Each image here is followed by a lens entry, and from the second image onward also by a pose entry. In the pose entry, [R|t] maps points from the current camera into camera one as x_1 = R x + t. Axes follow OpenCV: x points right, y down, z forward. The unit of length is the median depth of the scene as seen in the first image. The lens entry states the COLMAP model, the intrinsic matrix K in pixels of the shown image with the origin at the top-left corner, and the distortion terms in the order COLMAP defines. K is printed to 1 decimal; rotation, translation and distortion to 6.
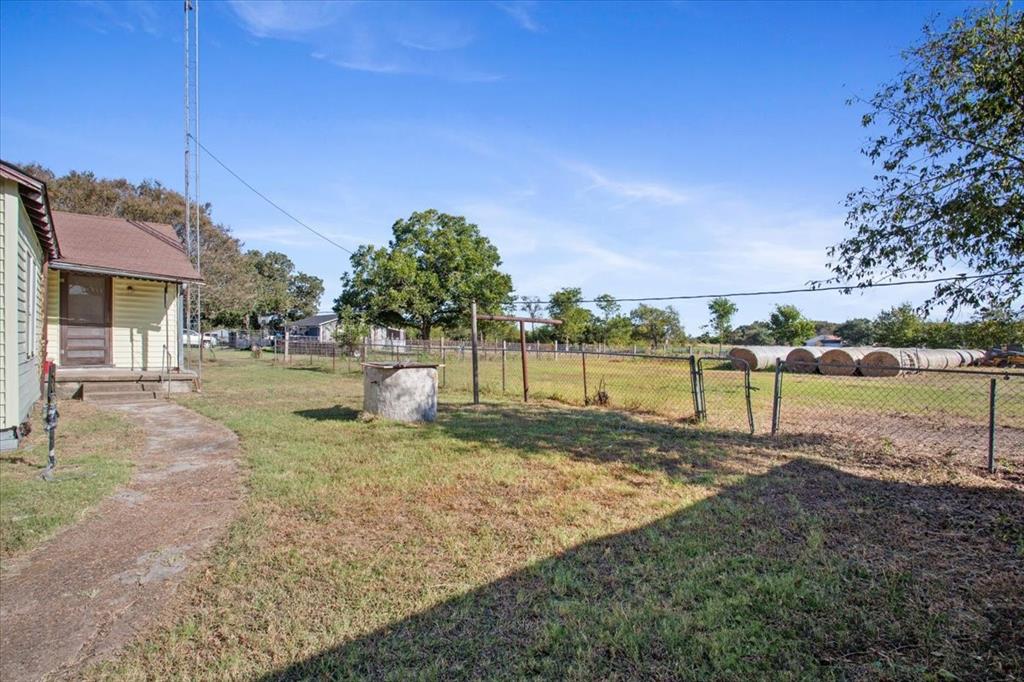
lens RADIAL K [[492.3, 0, 512.0], [0, 492.3, 341.0], [0, 0, 1]] dist [-0.046620, -0.000095]
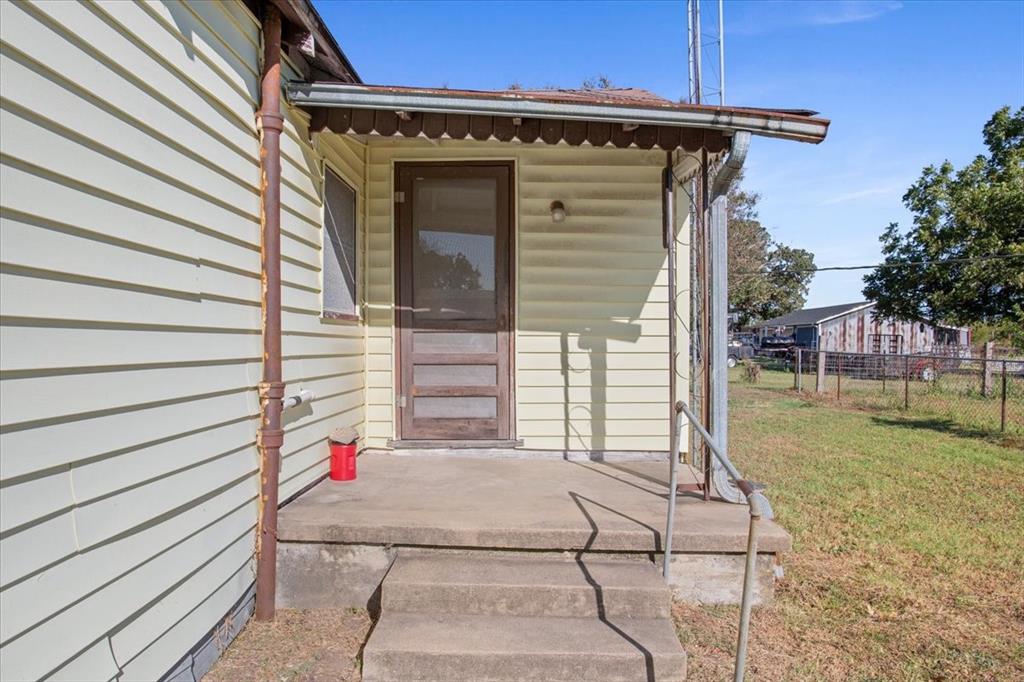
lens RADIAL K [[489.9, 0, 509.2], [0, 489.9, 347.4], [0, 0, 1]] dist [-0.005262, -0.000563]
pose [[0.695972, 0.002128, -0.718065, -0.578144], [0.003381, 0.999975, 0.006240, -0.018293], [0.718061, -0.006770, 0.695948, 0.735503]]
